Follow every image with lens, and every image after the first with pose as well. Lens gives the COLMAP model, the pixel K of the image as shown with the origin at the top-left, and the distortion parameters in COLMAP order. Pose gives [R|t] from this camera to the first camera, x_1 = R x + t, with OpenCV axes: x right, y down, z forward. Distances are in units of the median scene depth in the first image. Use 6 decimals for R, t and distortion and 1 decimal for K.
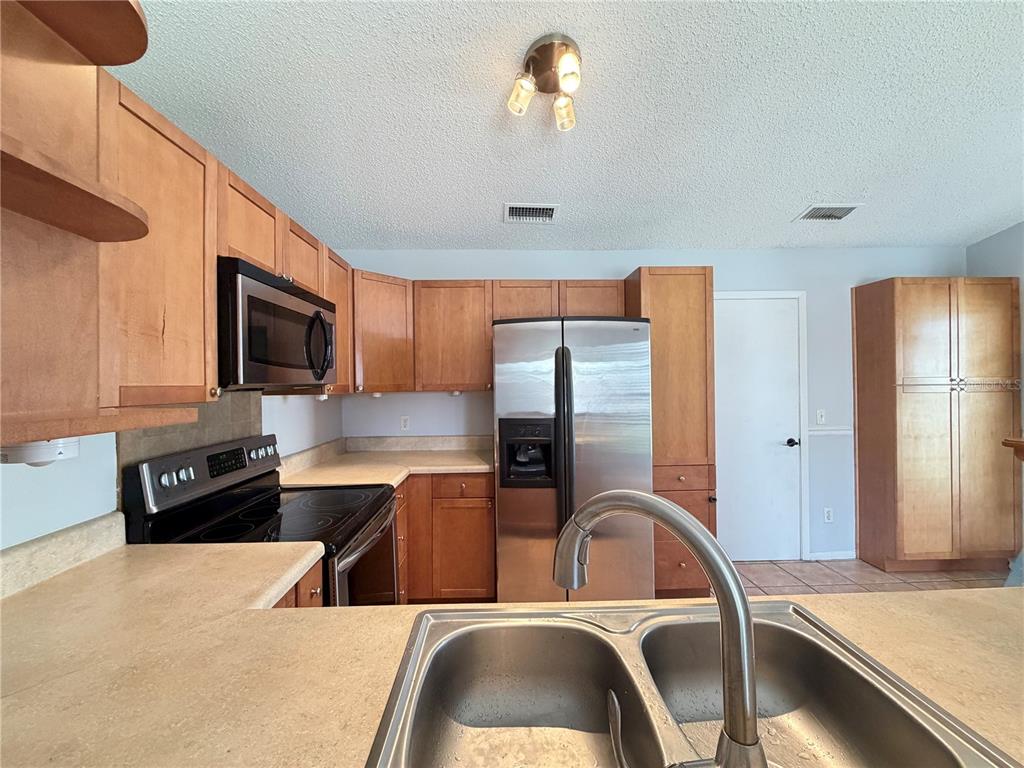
lens RADIAL K [[411.2, 0, 511.6], [0, 411.2, 384.3], [0, 0, 1]] dist [0.007899, -0.001317]
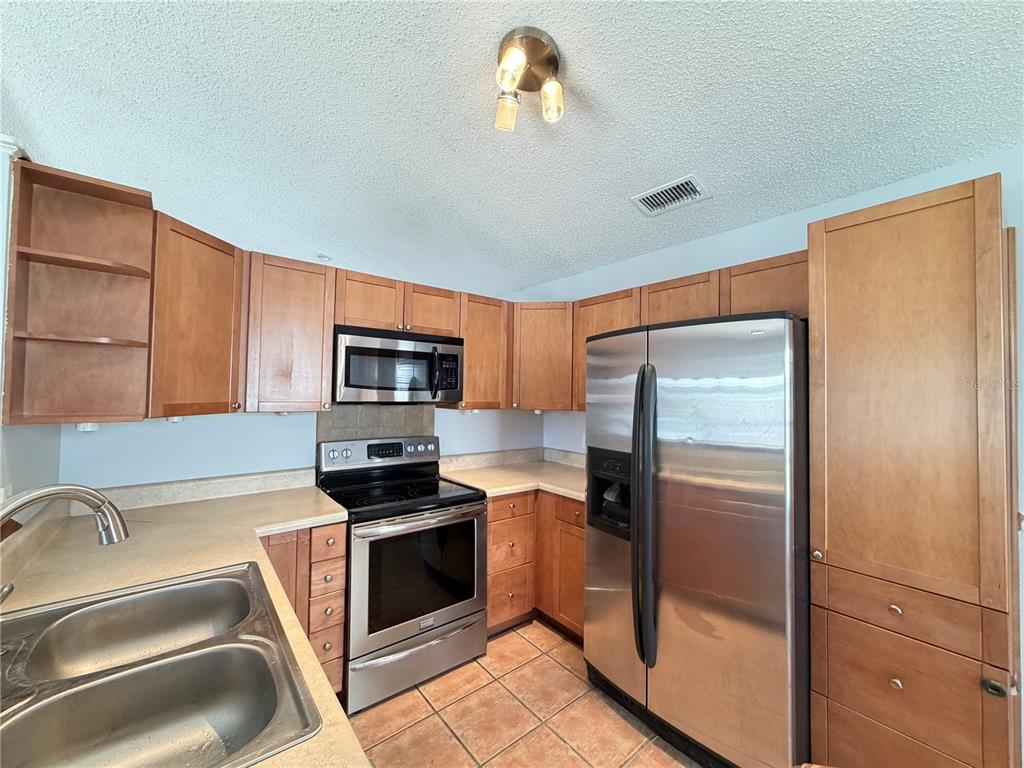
lens RADIAL K [[411.2, 0, 506.4], [0, 411.2, 382.9], [0, 0, 1]] dist [0.007899, -0.001317]
pose [[0.593319, 0.000120, -0.804968, 0.540145], [-0.024903, 0.999524, -0.018207, -0.031171], [0.804582, 0.030849, 0.593039, 0.294652]]
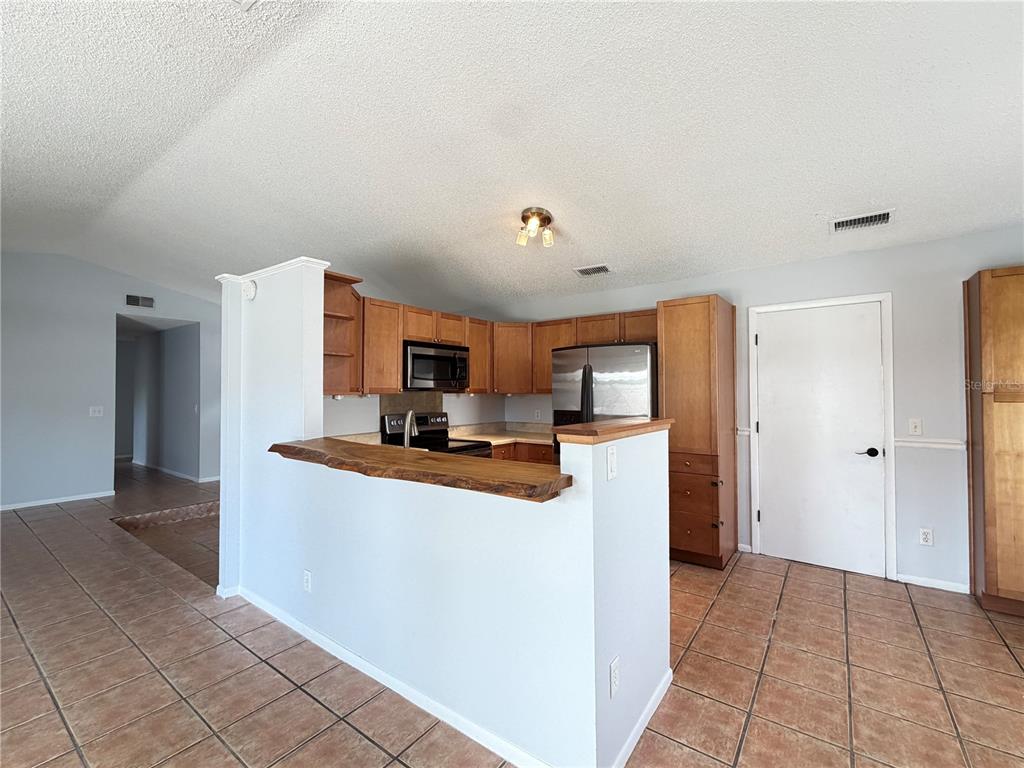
lens RADIAL K [[452.5, 0, 509.6], [0, 452.5, 384.6], [0, 0, 1]] dist [0.020477, -0.000420]
pose [[0.780231, -0.000290, -0.625491, 0.864866], [-0.008095, 0.999911, -0.010562, 0.003231], [0.625439, 0.013305, 0.780160, -0.448935]]
